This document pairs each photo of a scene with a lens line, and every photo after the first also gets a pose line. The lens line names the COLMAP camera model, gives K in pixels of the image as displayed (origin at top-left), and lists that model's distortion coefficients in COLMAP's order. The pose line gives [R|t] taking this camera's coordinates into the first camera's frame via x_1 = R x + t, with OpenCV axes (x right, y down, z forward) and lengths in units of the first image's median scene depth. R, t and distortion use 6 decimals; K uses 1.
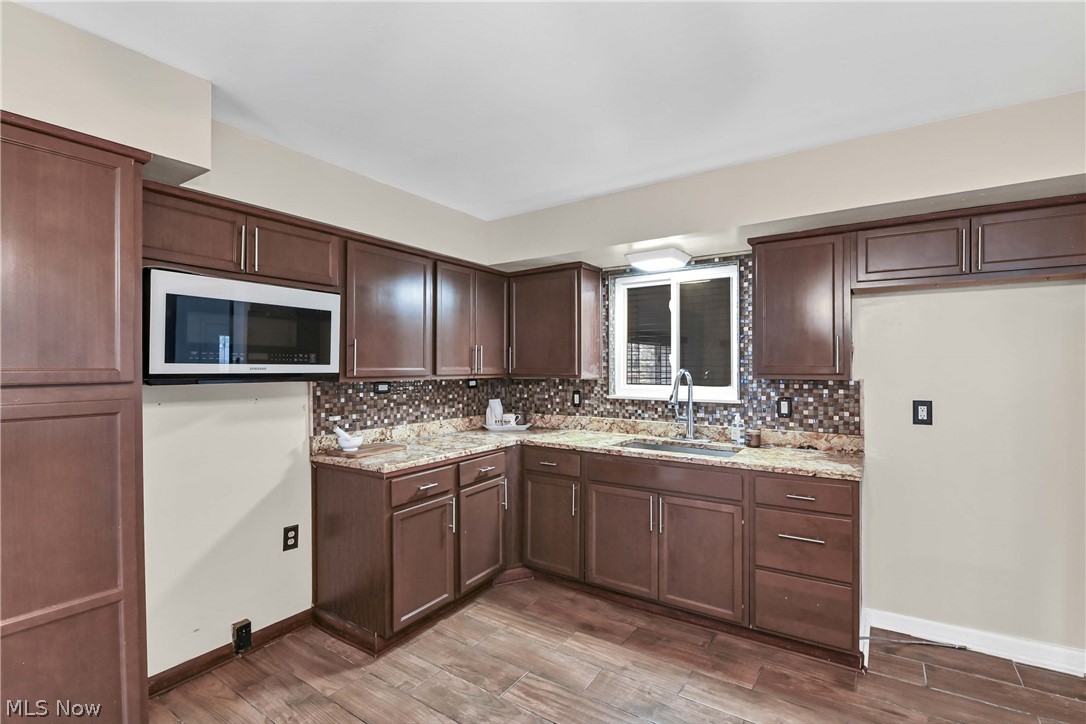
lens RADIAL K [[490.0, 0, 544.9], [0, 490.0, 365.7], [0, 0, 1]] dist [-0.000128, -0.011100]
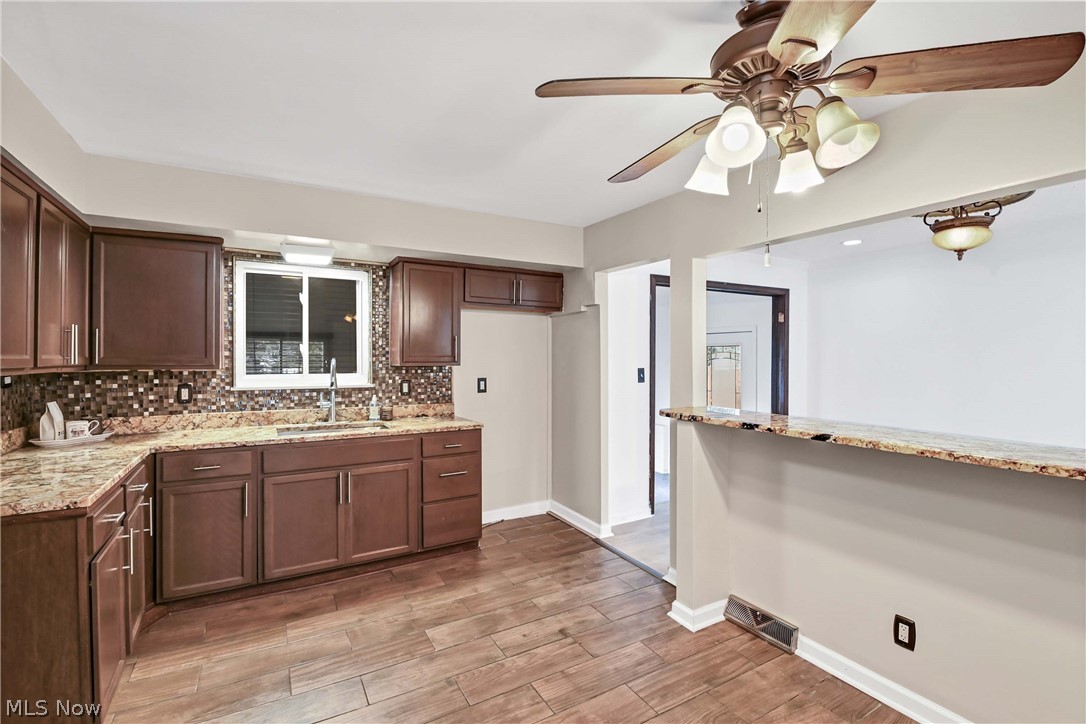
lens RADIAL K [[490.0, 0, 538.8], [0, 490.0, 359.0], [0, 0, 1]] dist [-0.000128, -0.011100]
pose [[0.439089, 0.000520, 0.898443, -0.527369], [-0.003295, 0.999994, 0.001032, 0.005255], [-0.898438, -0.003413, 0.439088, 0.097766]]
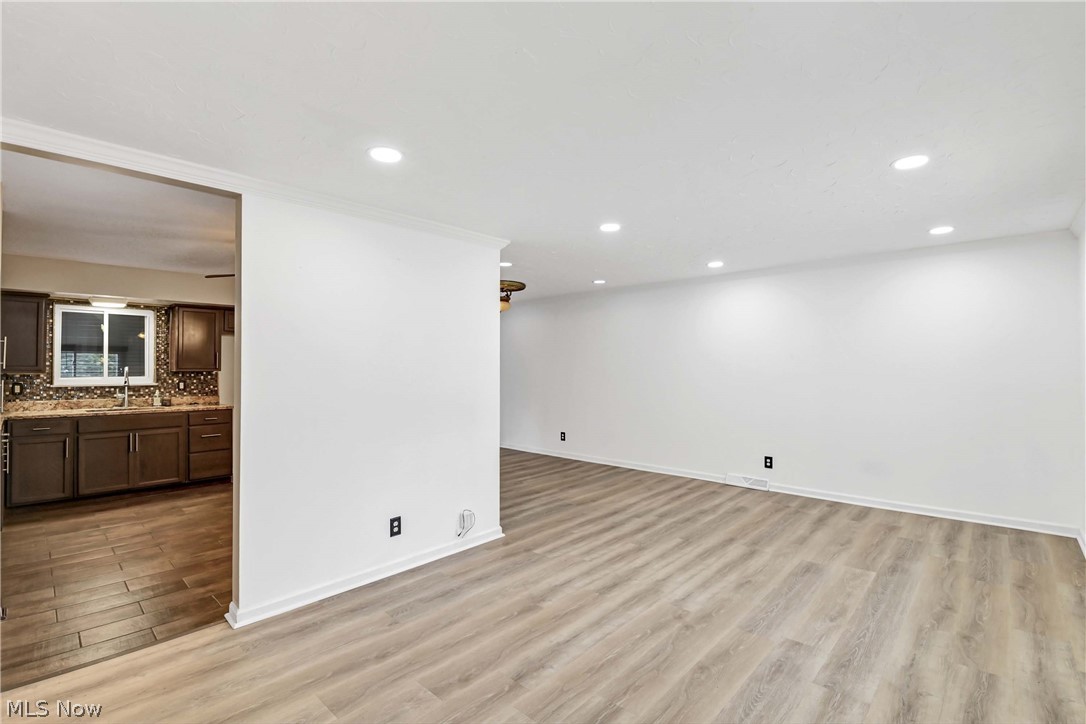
lens RADIAL K [[490.0, 0, 536.4], [0, 490.0, 362.8], [0, 0, 1]] dist [-0.000128, -0.011100]
pose [[0.160969, 0.014313, 0.986856, -1.259319], [0.002118, 0.999888, -0.014847, 0.023165], [-0.986957, 0.004480, 0.160921, -0.772062]]
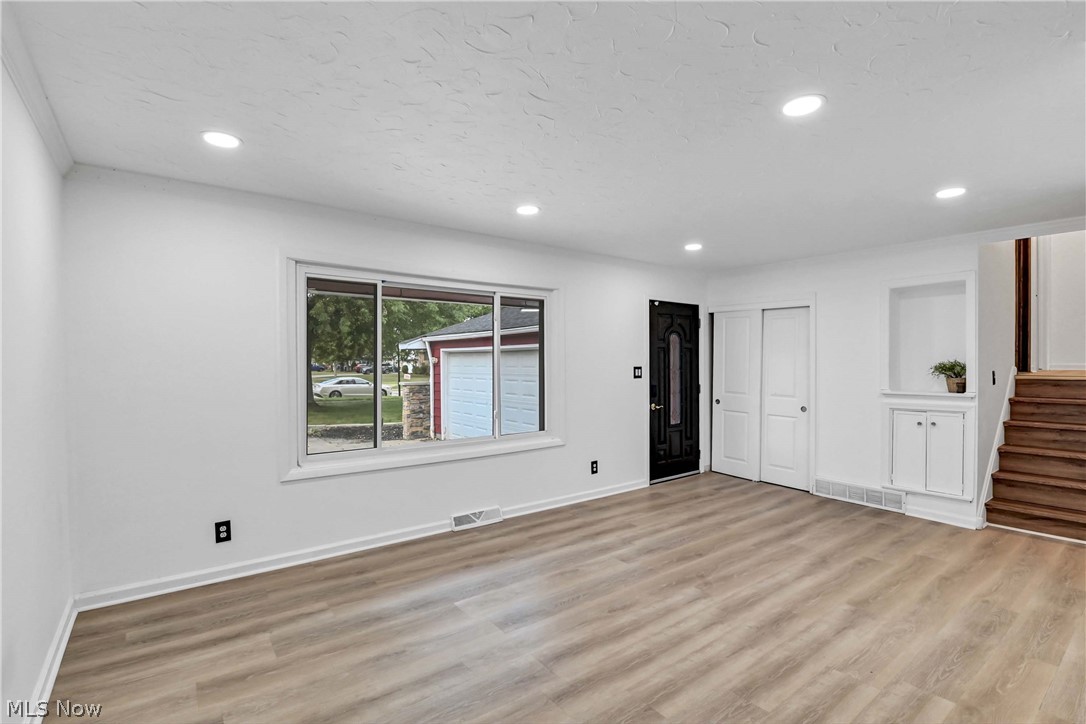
lens RADIAL K [[510.8, 0, 537.2], [0, 510.8, 367.3], [0, 0, 1]] dist [0.008514, -0.009213]
pose [[-0.315270, 0.016152, -0.948865, 0.789572], [0.004488, 0.999869, 0.015529, 0.012036], [0.948992, 0.000638, -0.315301, -0.883479]]
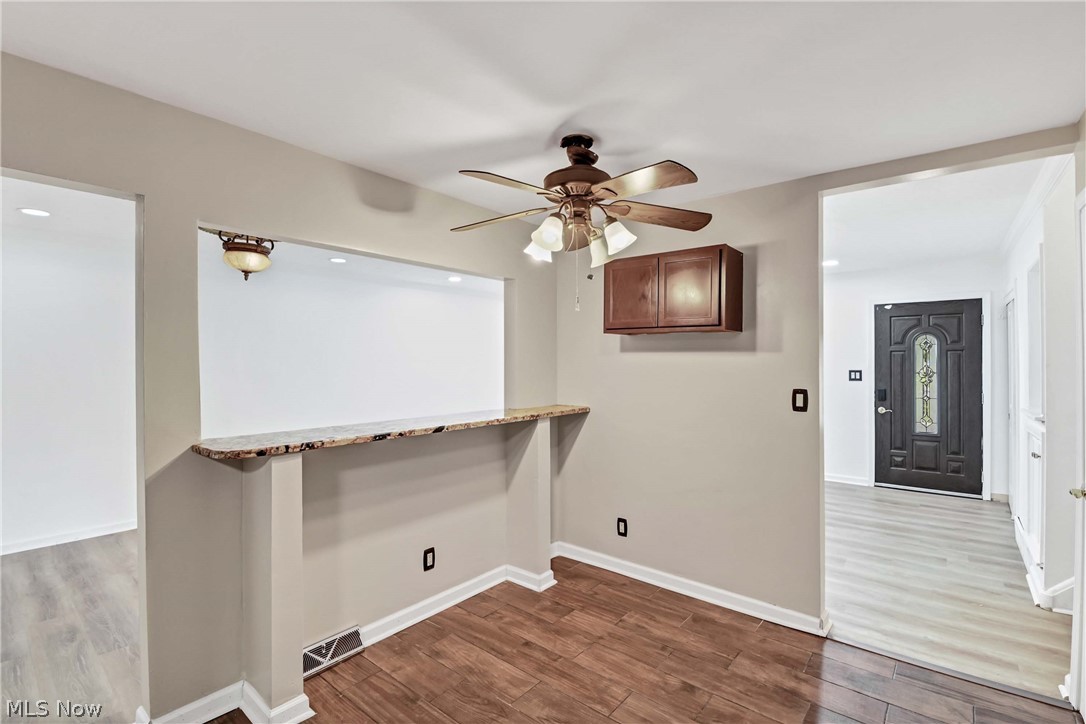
lens RADIAL K [[490.0, 0, 544.1], [0, 490.0, 367.3], [0, 0, 1]] dist [-0.000128, -0.011100]
pose [[-0.995439, 0.008976, 0.094980, -0.043994], [0.010150, 0.999878, 0.011885, -0.003711], [-0.094862, 0.012795, -0.995408, 0.837517]]
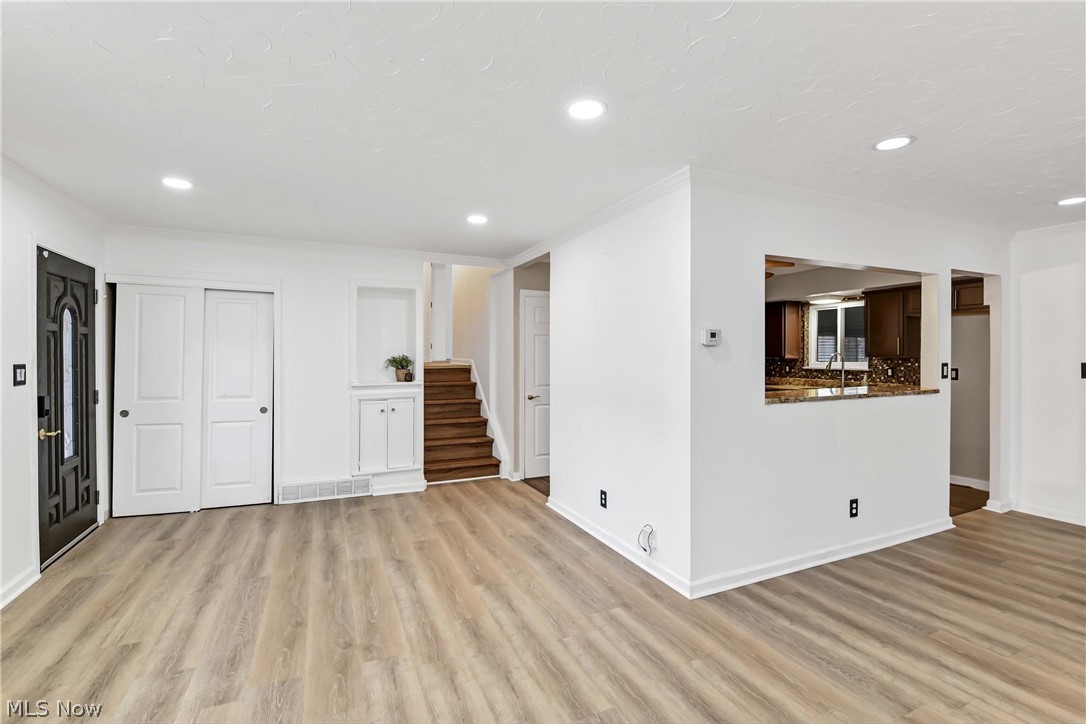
lens RADIAL K [[490.0, 0, 556.9], [0, 490.0, 358.8], [0, 0, 1]] dist [-0.000128, -0.011100]
pose [[0.862855, 0.009090, -0.505370, 0.317282], [-0.004596, 0.999938, 0.010140, 0.015335], [0.505430, -0.006427, 0.862843, -1.392642]]
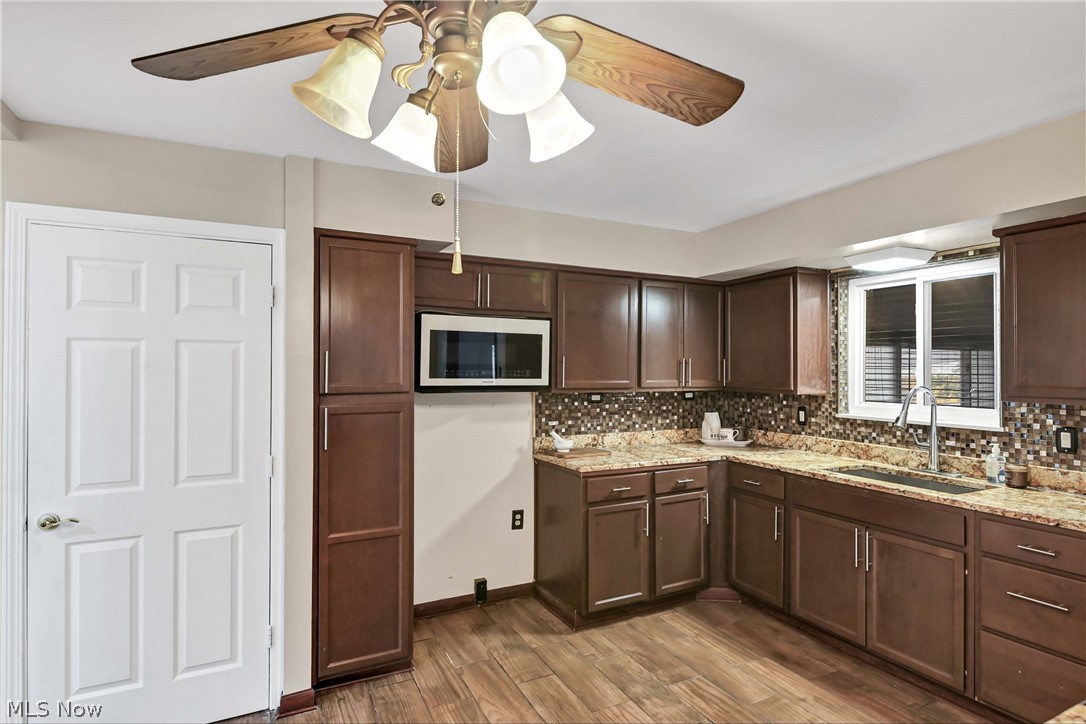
lens RADIAL K [[567.4, 0, 549.8], [0, 567.4, 360.6], [0, 0, 1]] dist [0.008043, -0.009861]
pose [[0.871302, -0.001103, -0.490746, 0.215240], [-0.005418, 0.999915, -0.011867, -0.024193], [0.490717, 0.012999, 0.871222, -0.173569]]
